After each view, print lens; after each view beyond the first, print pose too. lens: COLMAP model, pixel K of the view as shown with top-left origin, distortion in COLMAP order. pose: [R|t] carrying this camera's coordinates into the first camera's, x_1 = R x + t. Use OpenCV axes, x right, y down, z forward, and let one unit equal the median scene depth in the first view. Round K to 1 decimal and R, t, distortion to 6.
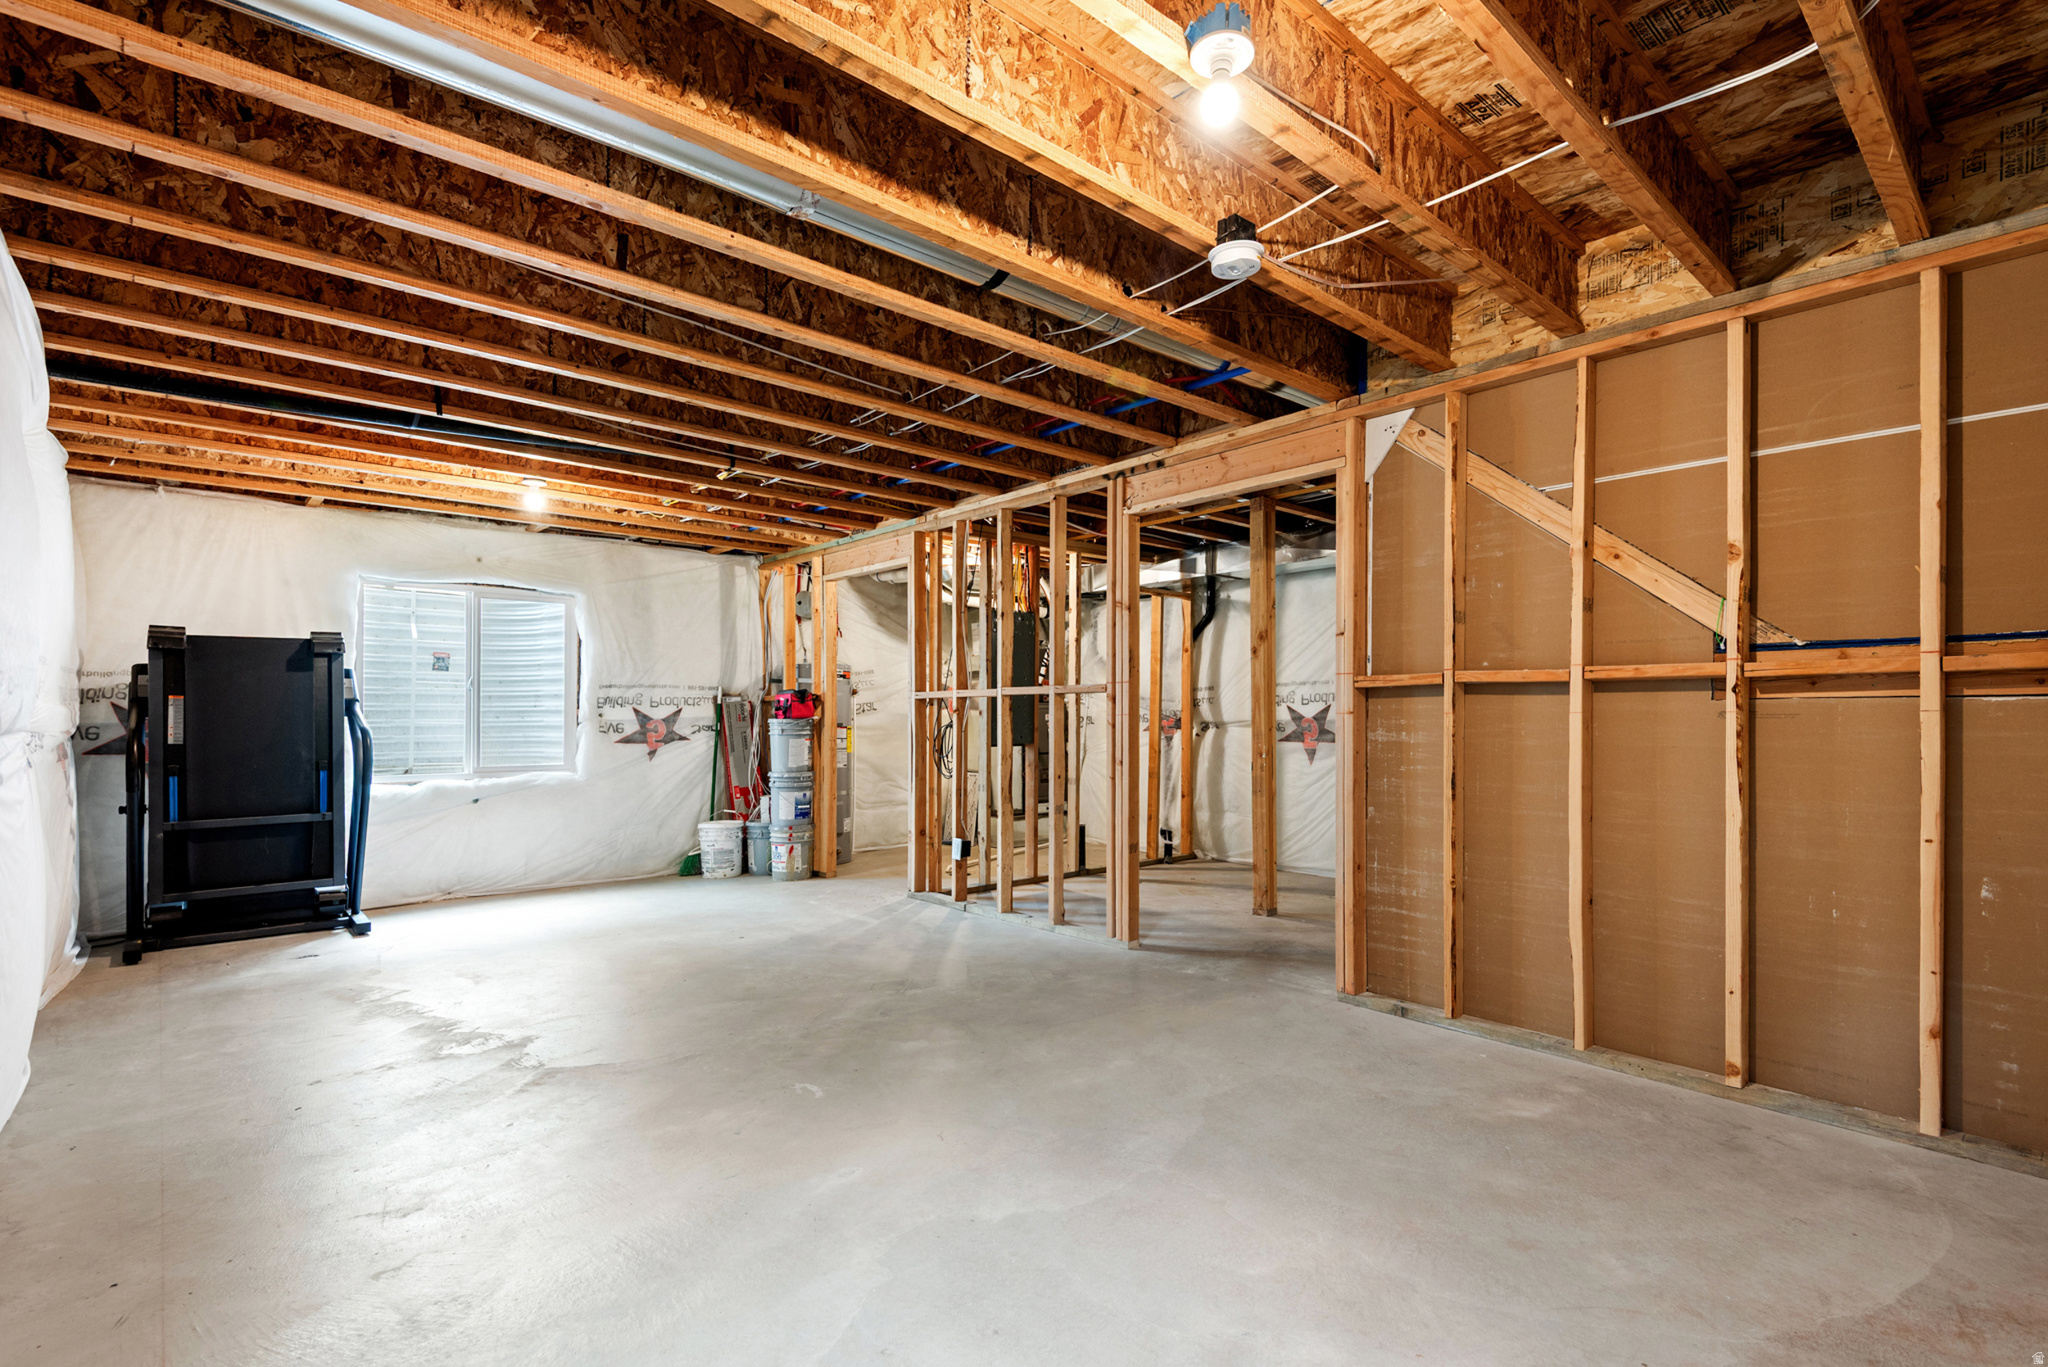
lens RADIAL K [[967.1, 0, 1029.1], [0, 967.1, 715.2], [0, 0, 1]] dist [0.000061, 0.000037]
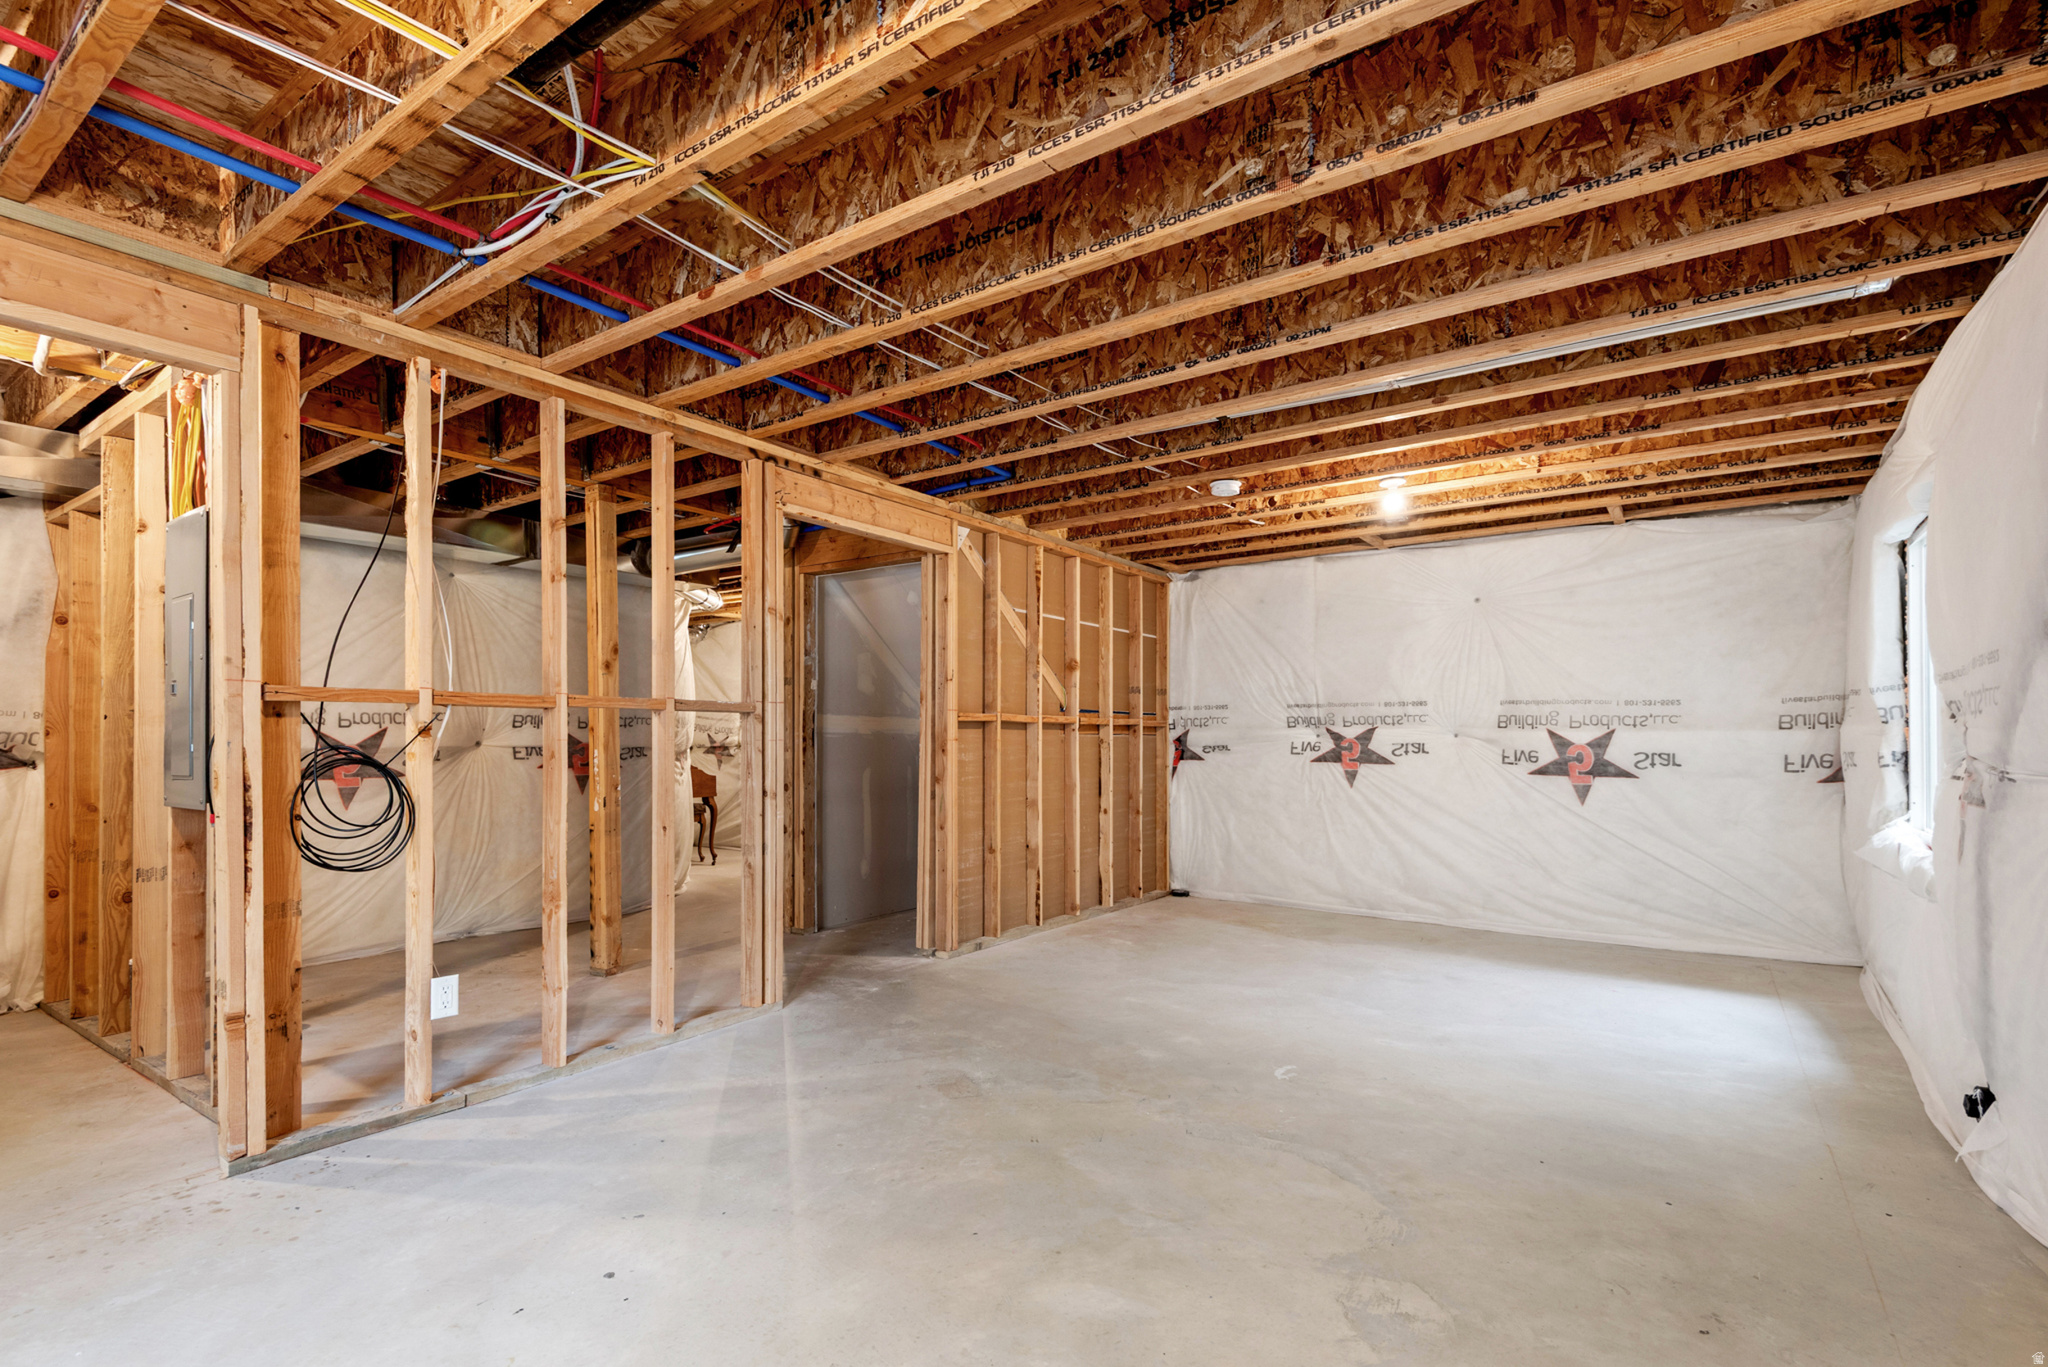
lens RADIAL K [[967.1, 0, 1029.1], [0, 967.1, 715.2], [0, 0, 1]] dist [0.000061, 0.000037]
pose [[-0.222003, 0.019083, 0.974859, -0.916521], [0.008249, 0.999809, -0.017693, -0.005643], [-0.975011, 0.004113, -0.222118, 1.117099]]
